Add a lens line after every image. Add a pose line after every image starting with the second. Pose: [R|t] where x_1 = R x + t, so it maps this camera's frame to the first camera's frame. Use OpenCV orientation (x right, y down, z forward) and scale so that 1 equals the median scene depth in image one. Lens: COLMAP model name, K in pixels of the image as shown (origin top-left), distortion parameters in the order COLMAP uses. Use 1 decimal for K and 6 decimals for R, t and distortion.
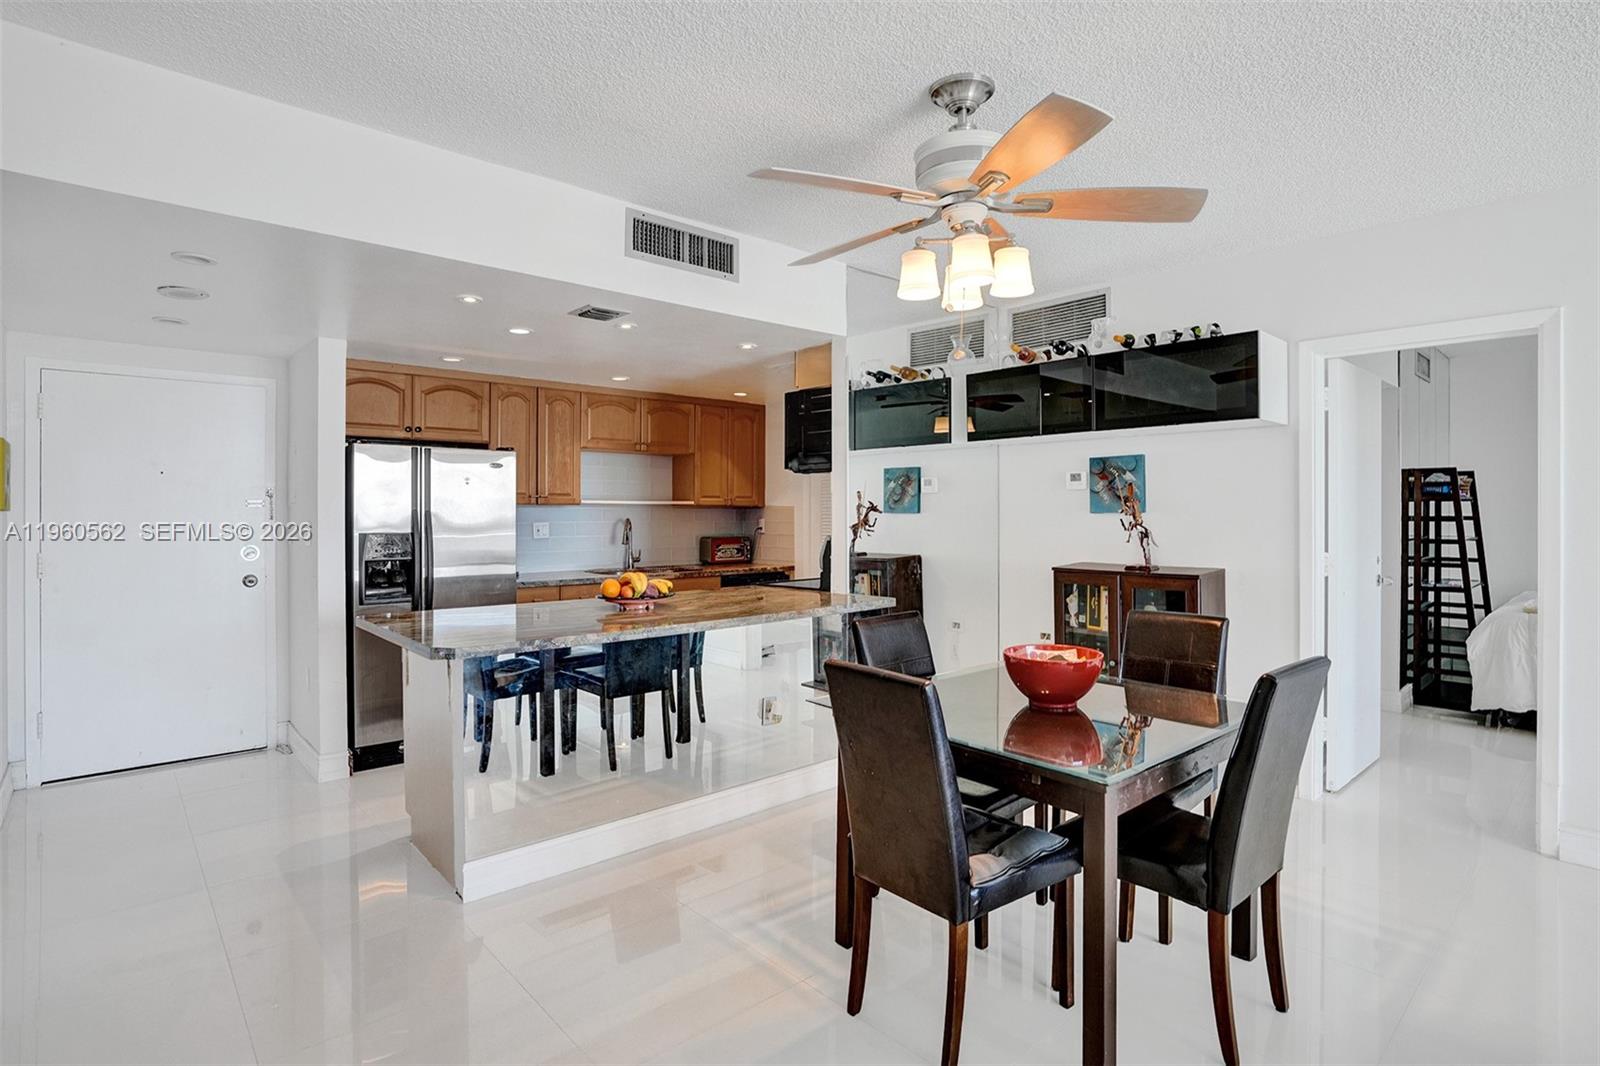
lens RADIAL K [[829.3, 0, 794.1], [0, 829.3, 518.5], [0, 0, 1]] dist [-0.059386, 0.001210]
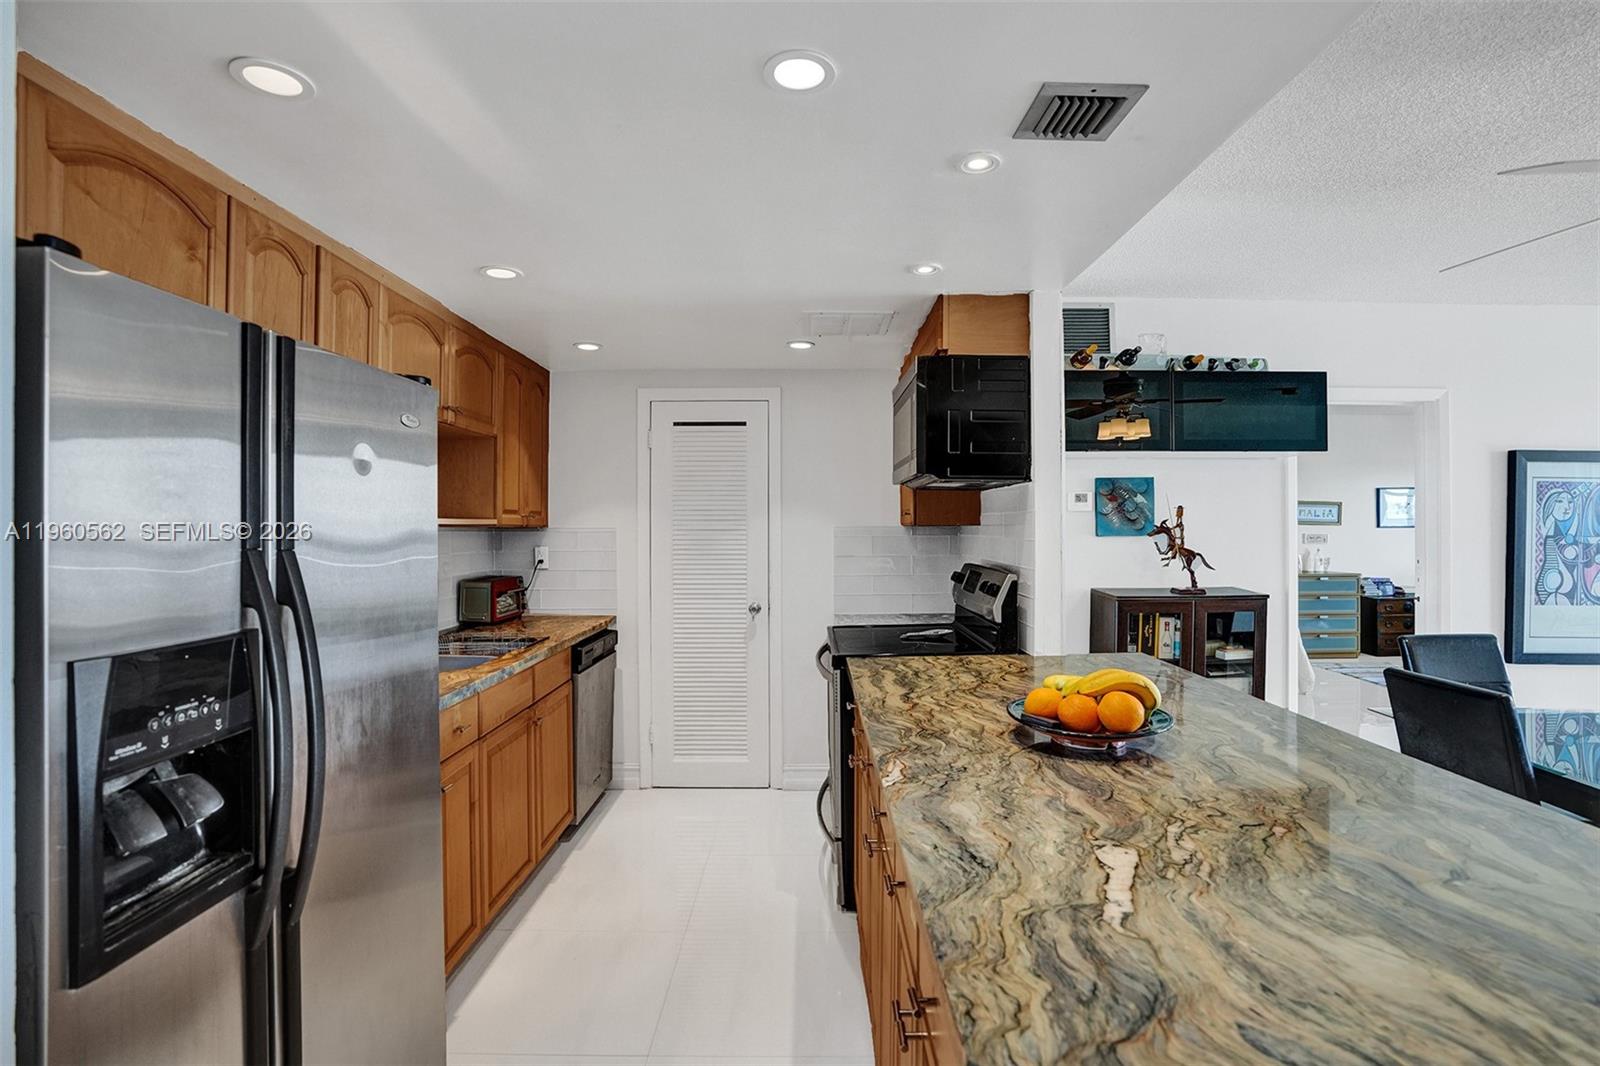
lens RADIAL K [[755.4, 0, 799.9], [0, 755.4, 527.0], [0, 0, 1]] dist [-0.064814, 0.021133]
pose [[0.662240, 0.000523, 0.749291, -0.528674], [0.008180, 0.999935, -0.007928, -0.013325], [-0.749247, 0.011380, 0.662193, 0.703055]]
